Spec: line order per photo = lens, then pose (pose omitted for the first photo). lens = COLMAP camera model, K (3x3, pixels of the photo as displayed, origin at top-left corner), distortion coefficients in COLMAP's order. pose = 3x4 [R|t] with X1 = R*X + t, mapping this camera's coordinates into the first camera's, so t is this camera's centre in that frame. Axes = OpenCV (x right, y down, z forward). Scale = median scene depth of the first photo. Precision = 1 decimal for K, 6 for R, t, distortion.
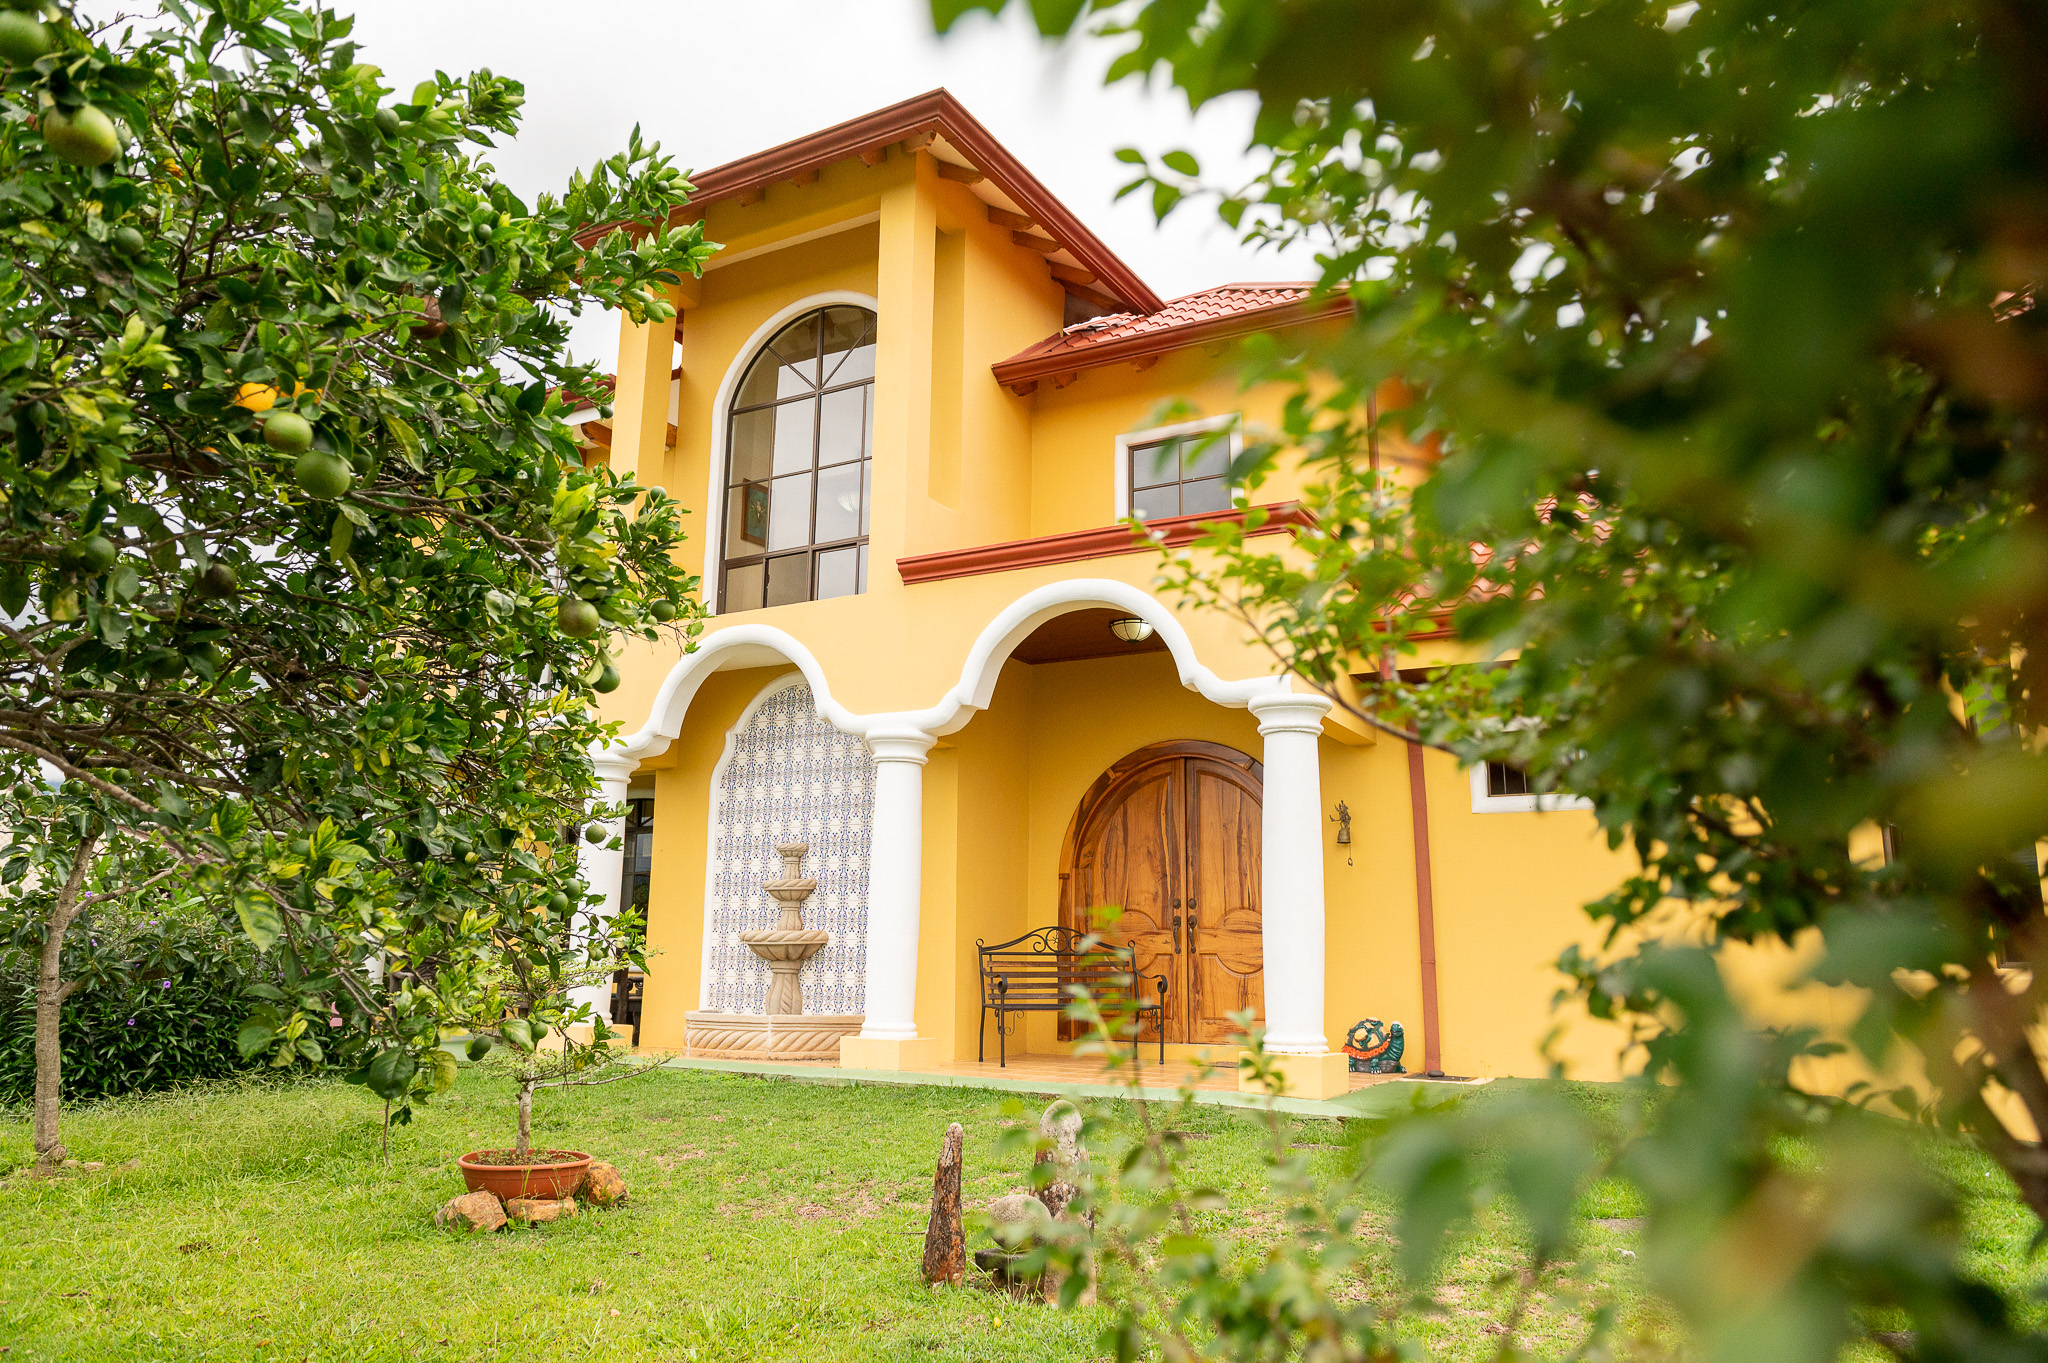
lens RADIAL K [[1401.6, 0, 1024.0], [0, 1401.6, 681.5], [0, 0, 1]] dist [-0.010017, -0.004383]
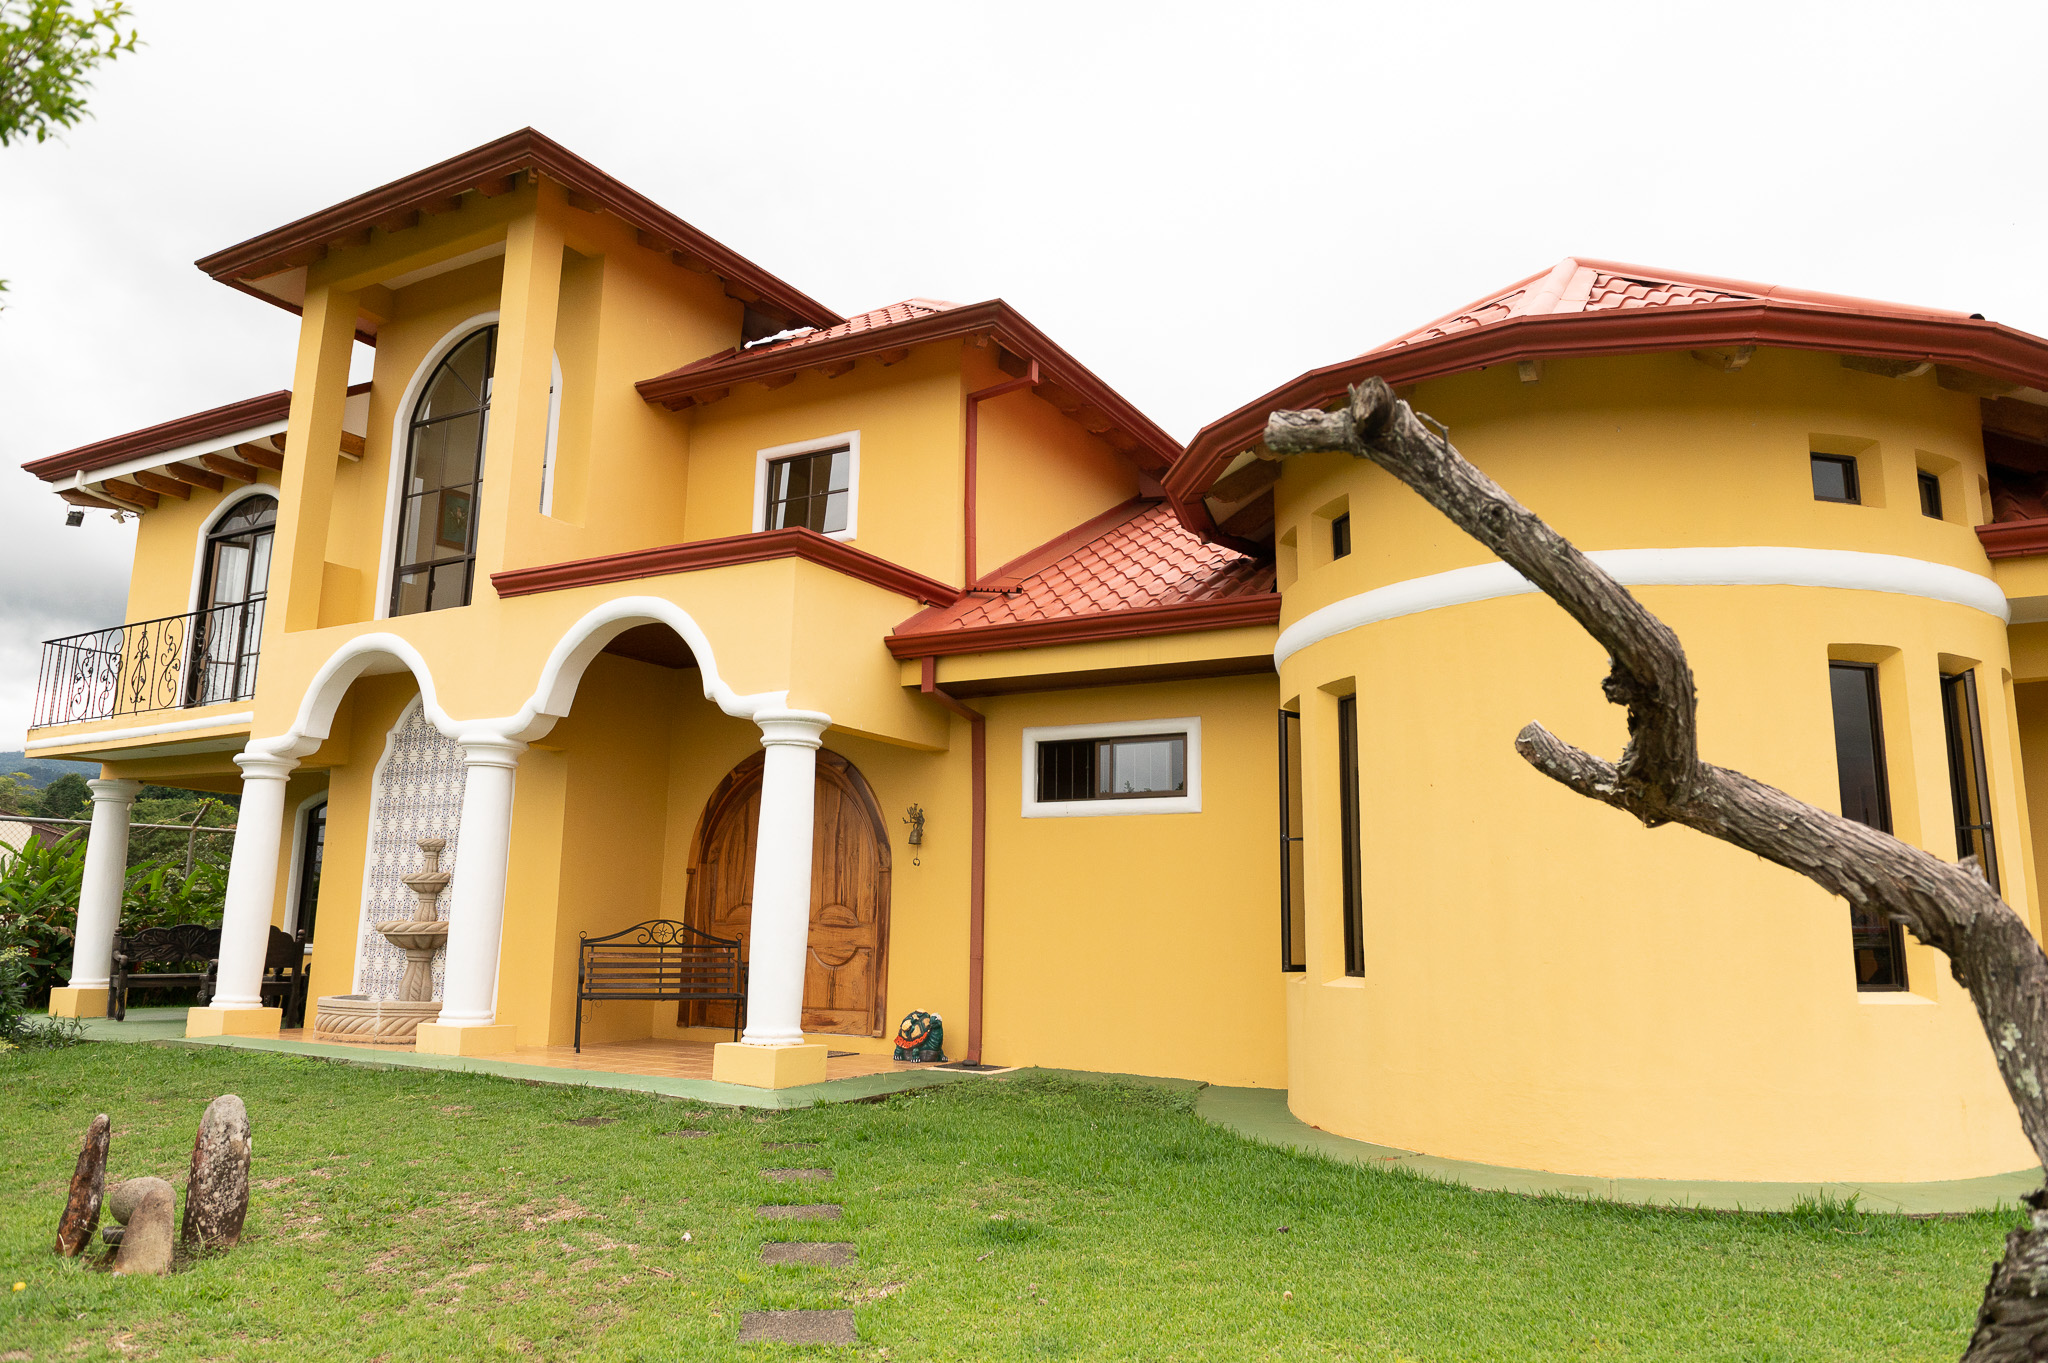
lens RADIAL K [[1401.6, 0, 1024.0], [0, 1401.6, 681.5], [0, 0, 1]] dist [-0.010017, -0.004383]
pose [[0.999939, 0.004609, -0.010049, 0.294575], [-0.004417, 0.999808, 0.019066, -0.025507], [0.010135, -0.019021, 0.999768, -0.049278]]
